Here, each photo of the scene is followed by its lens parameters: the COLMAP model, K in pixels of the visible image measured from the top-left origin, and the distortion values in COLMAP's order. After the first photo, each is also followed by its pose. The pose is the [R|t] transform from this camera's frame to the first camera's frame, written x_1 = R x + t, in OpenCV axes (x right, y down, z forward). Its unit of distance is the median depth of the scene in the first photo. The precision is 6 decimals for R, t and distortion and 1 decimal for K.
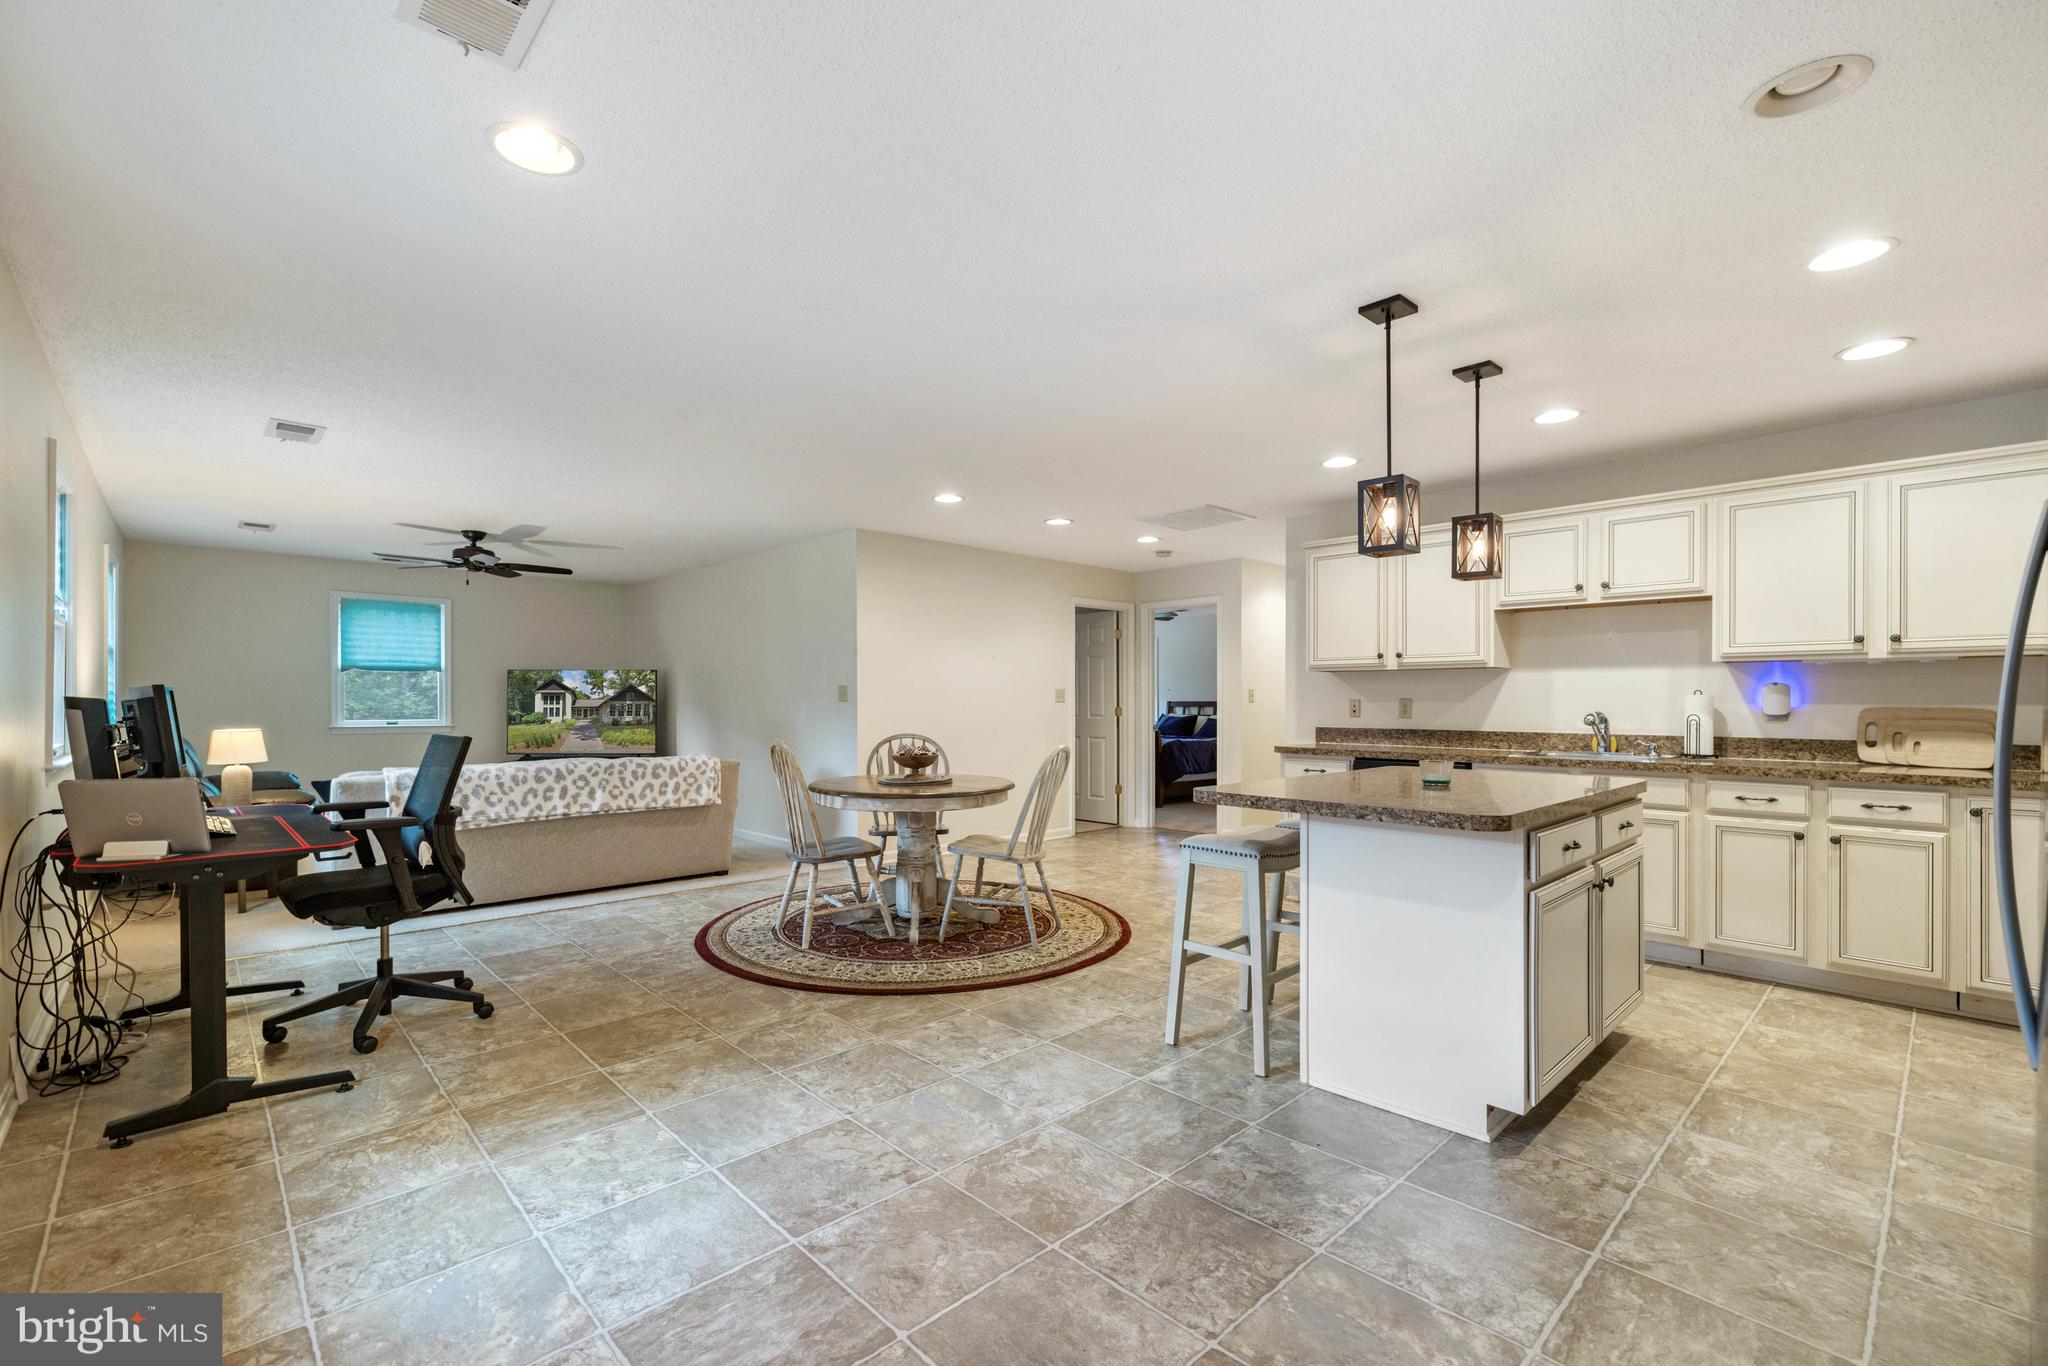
lens RADIAL K [[864.4, 0, 1018.3], [0, 864.4, 683.8], [0, 0, 1]] dist [0.000832, -0.000045]
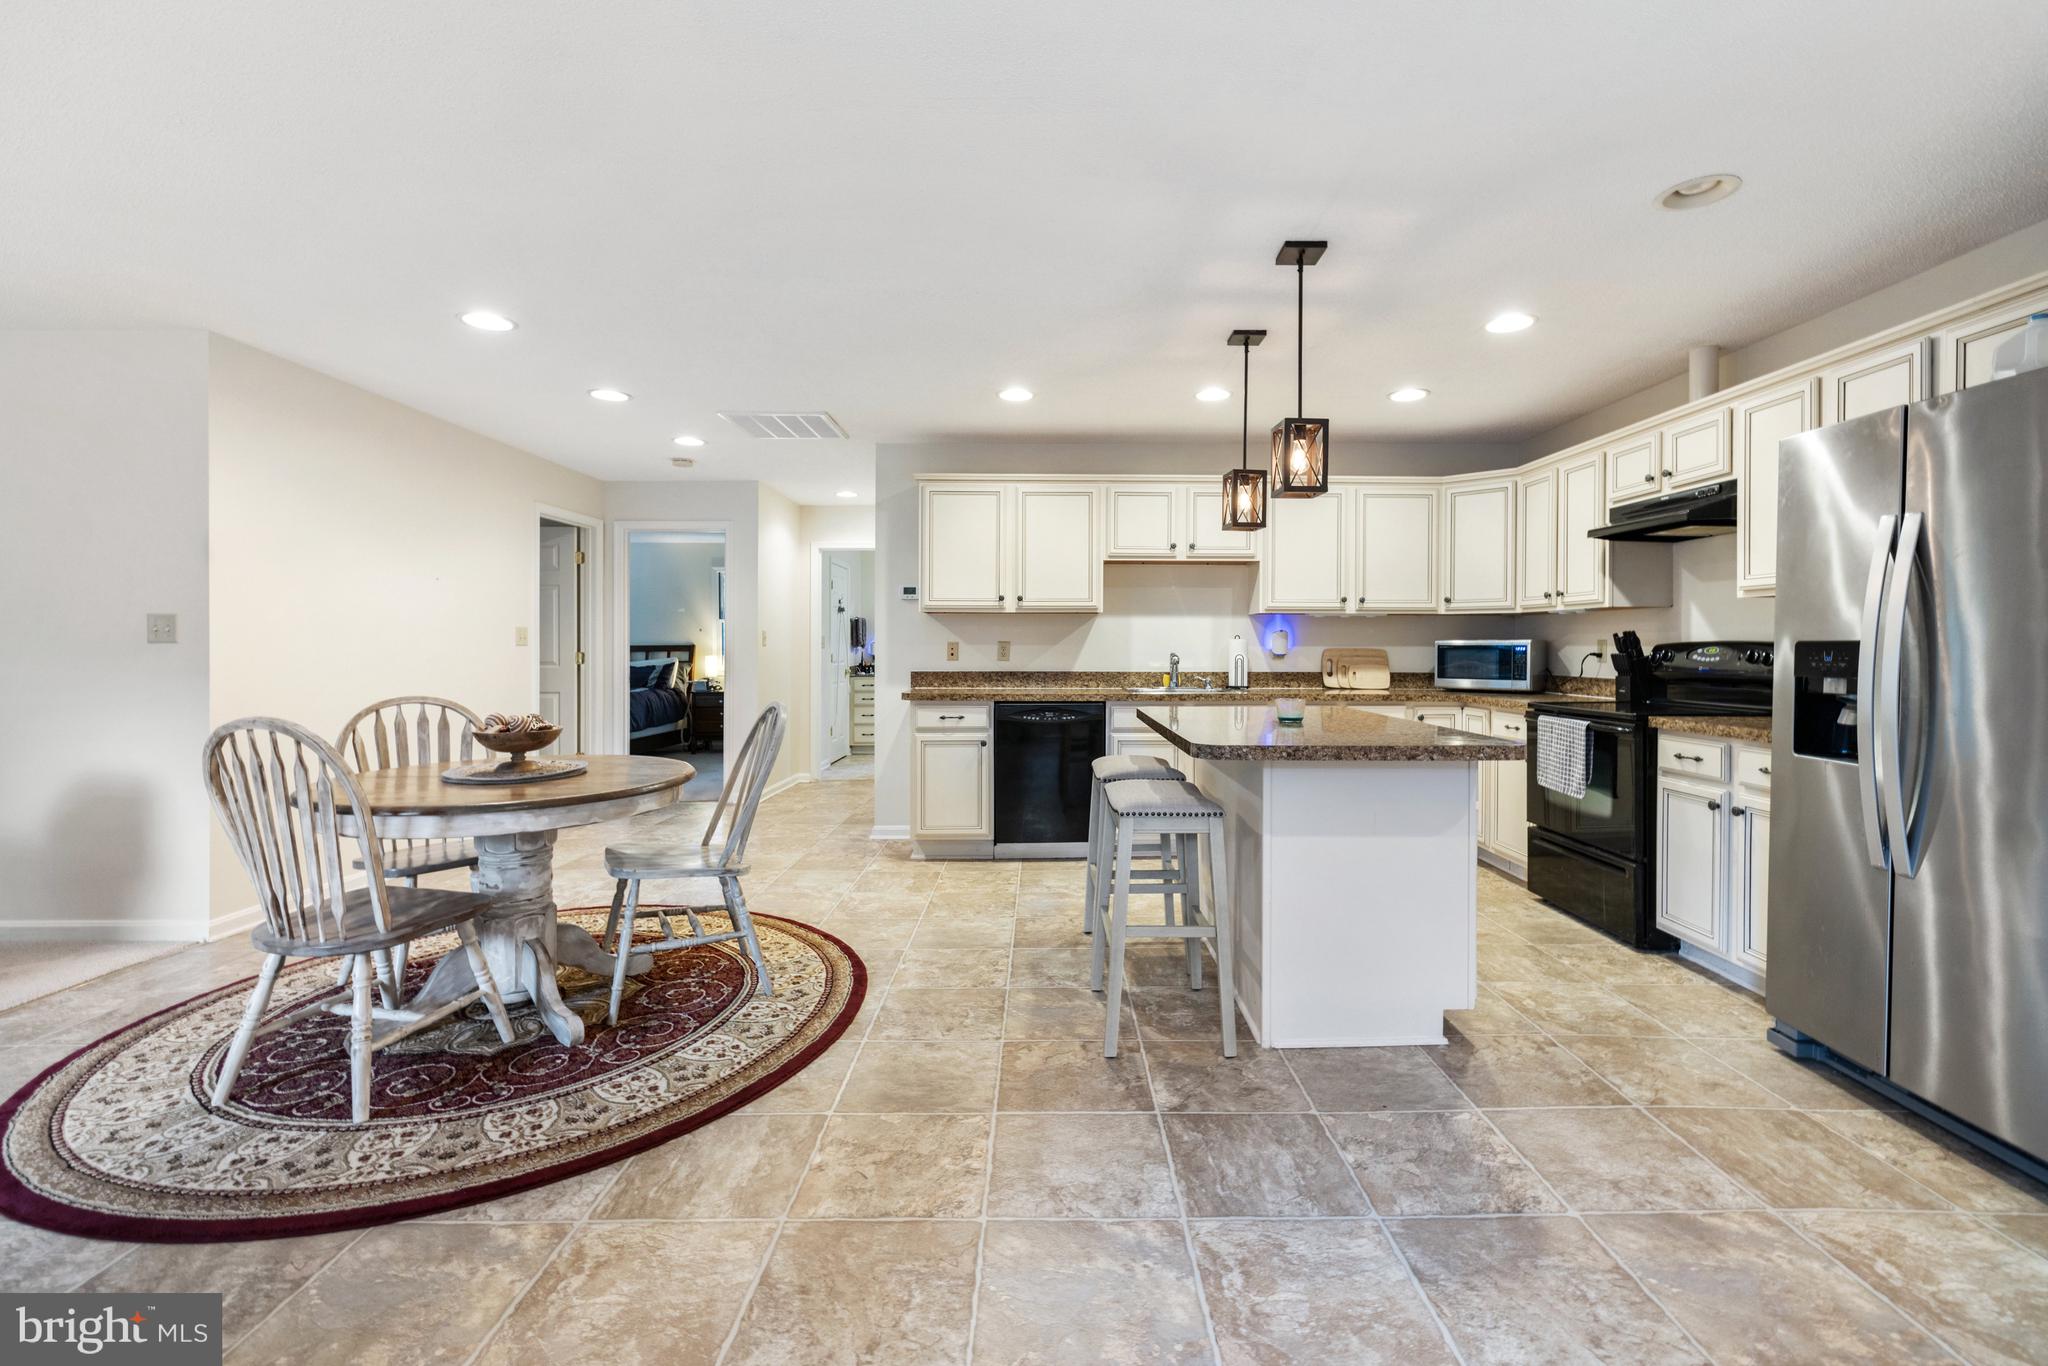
lens RADIAL K [[864.4, 0, 1043.4], [0, 864.4, 639.2], [0, 0, 1]] dist [0.000832, -0.000045]
pose [[0.685602, 0.005324, 0.727957, -0.354539], [-0.015353, 0.999857, 0.007147, 0.009182], [-0.727814, -0.016076, 0.685586, 0.364808]]
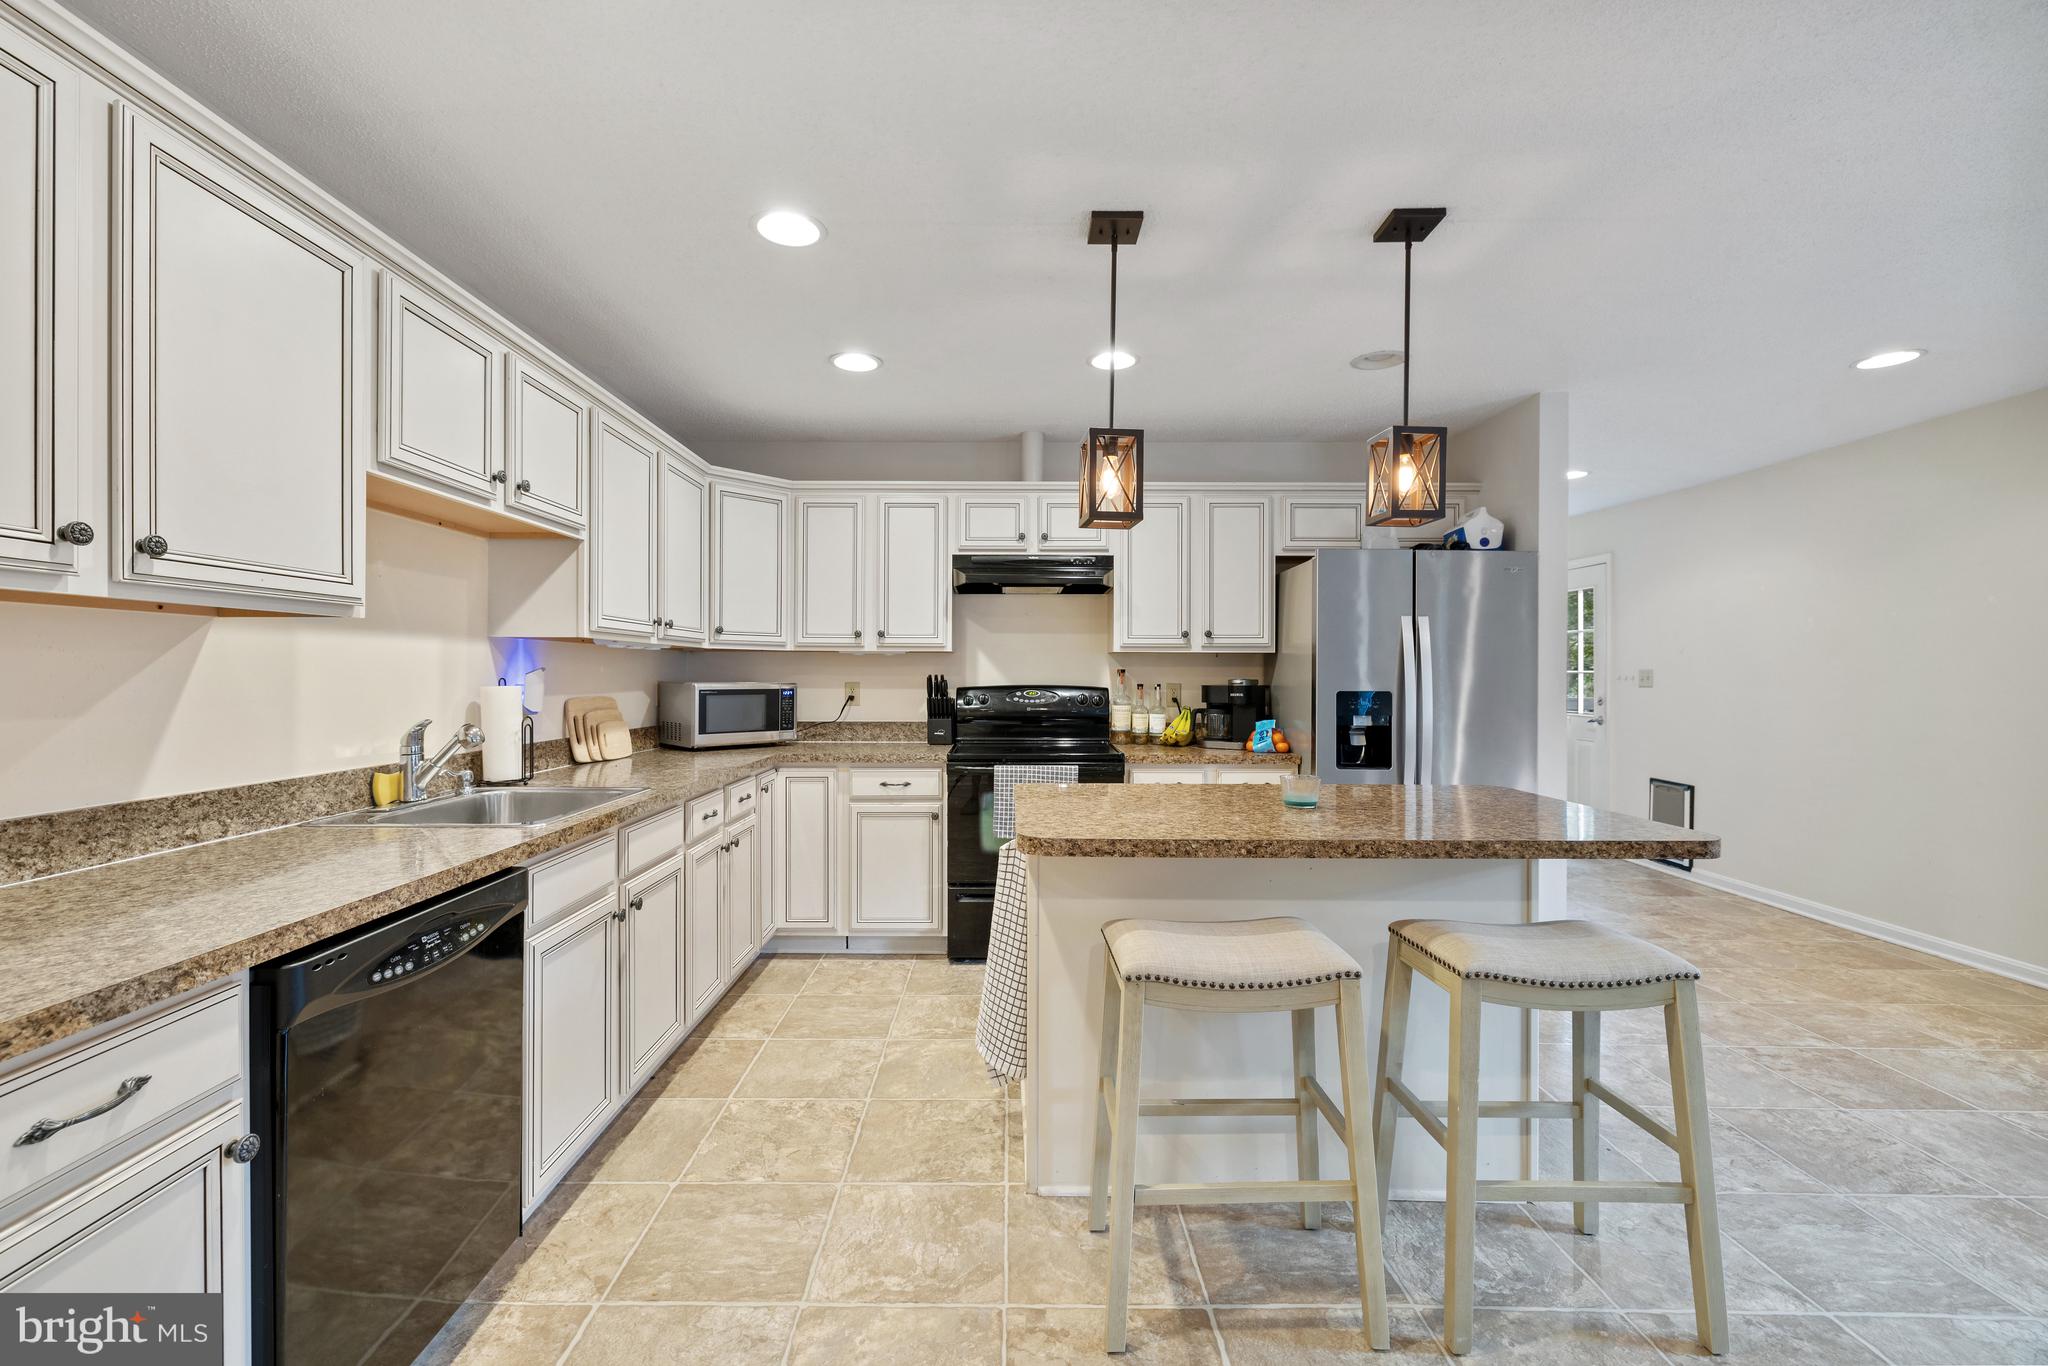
lens RADIAL K [[864.4, 0, 992.7], [0, 864.4, 671.0], [0, 0, 1]] dist [0.000832, -0.000045]
pose [[-0.715298, -0.000679, 0.698819, 0.092674], [-0.015924, 0.999756, -0.015328, 0.006502], [-0.698638, -0.022092, -0.715134, 1.290701]]
